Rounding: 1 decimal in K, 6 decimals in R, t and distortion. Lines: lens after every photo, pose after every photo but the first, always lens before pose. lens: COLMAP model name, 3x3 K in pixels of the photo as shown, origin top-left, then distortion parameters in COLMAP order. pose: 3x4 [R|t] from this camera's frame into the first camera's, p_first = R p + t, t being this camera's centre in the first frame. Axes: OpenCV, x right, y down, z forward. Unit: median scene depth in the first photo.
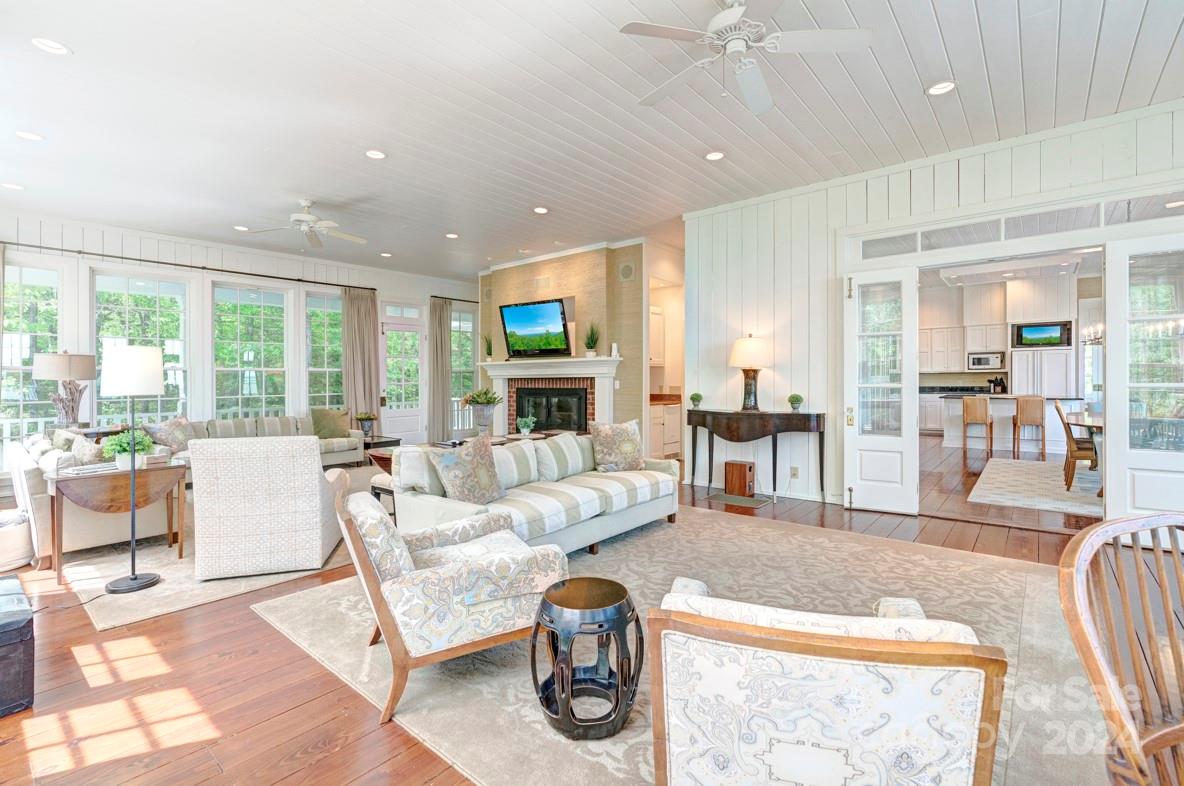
lens RADIAL K [[539.0, 0, 583.0], [0, 539.0, 383.5], [0, 0, 1]] dist [-0.011121, 0.005504]
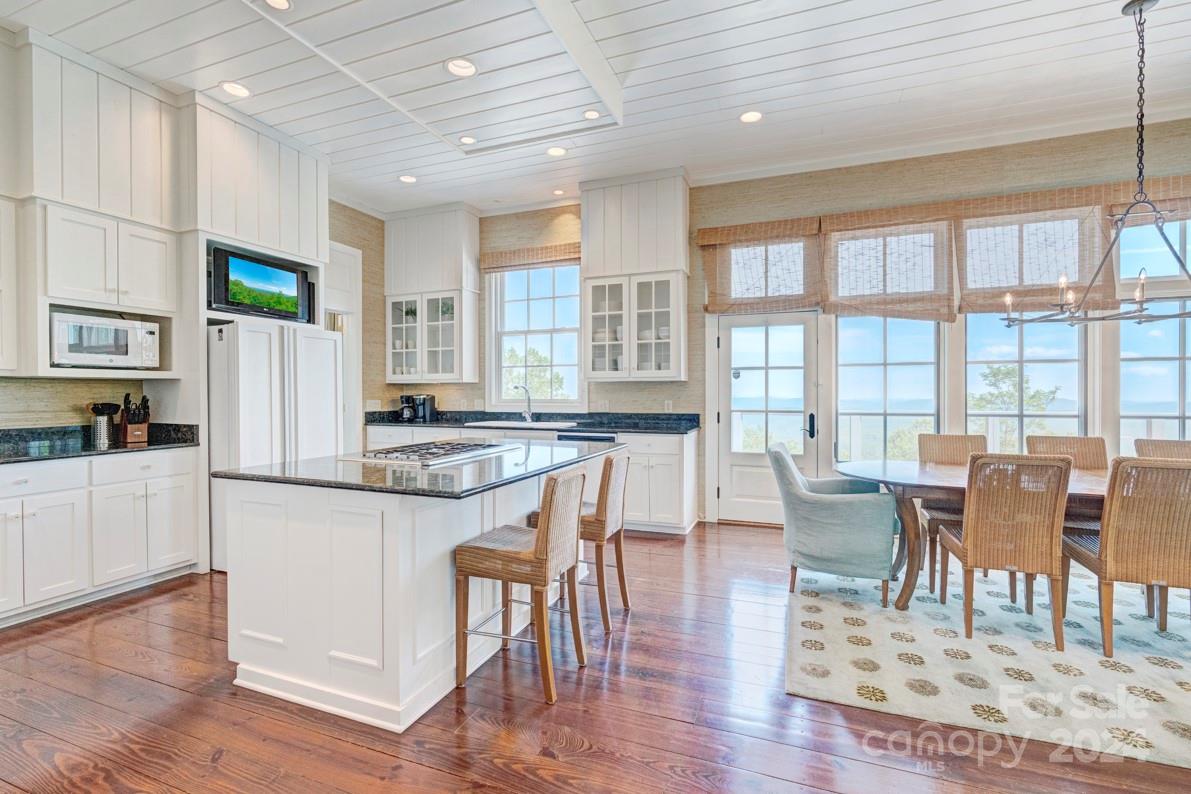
lens RADIAL K [[542.1, 0, 590.7], [0, 542.1, 401.9], [0, 0, 1]] dist [-0.011121, 0.005504]
pose [[-0.325335, -0.008247, 0.945563, 0.396061], [0.011685, 0.999851, 0.012740, -0.009194], [-0.945527, 0.015193, -0.325190, 0.875653]]
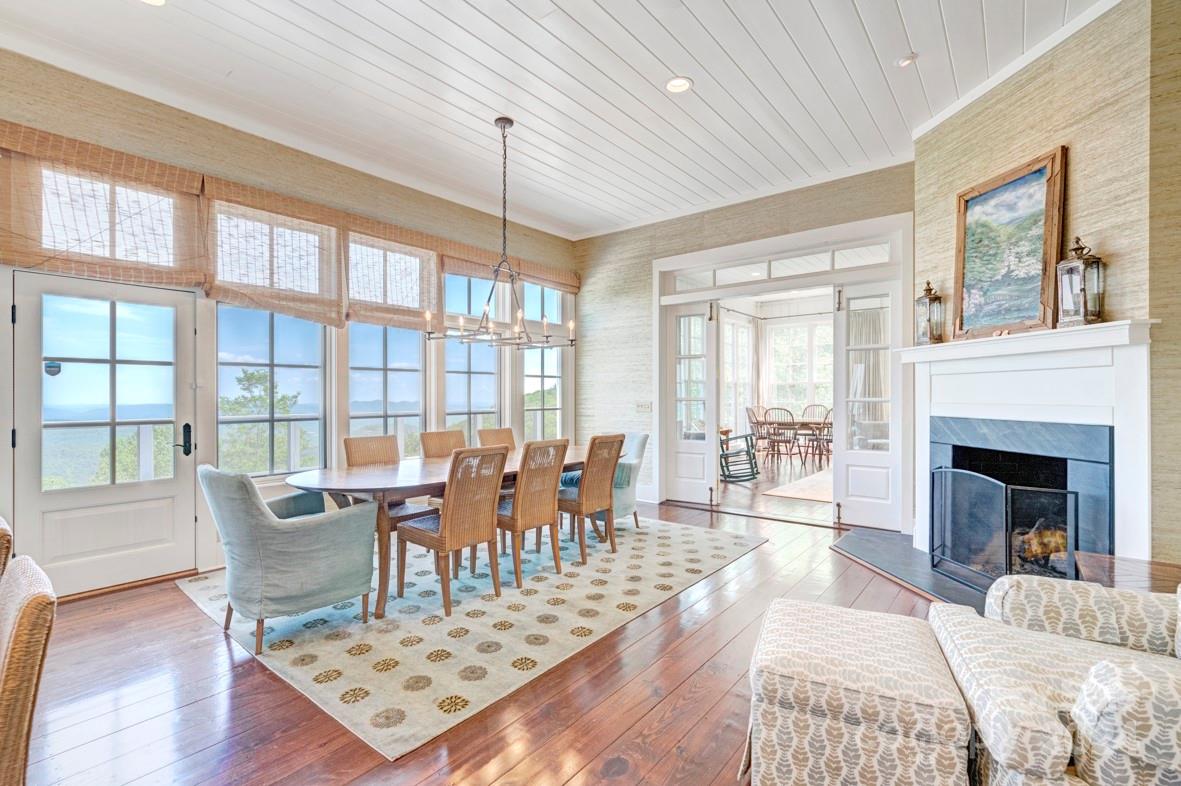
lens RADIAL K [[537.6, 0, 594.4], [0, 537.6, 395.5], [0, 0, 1]] dist [-0.011121, 0.005504]
pose [[-0.999142, 0.010846, -0.039981, 0.508945], [0.010477, 0.999901, 0.009411, -0.010120], [0.040079, 0.008984, -0.999156, 0.908629]]
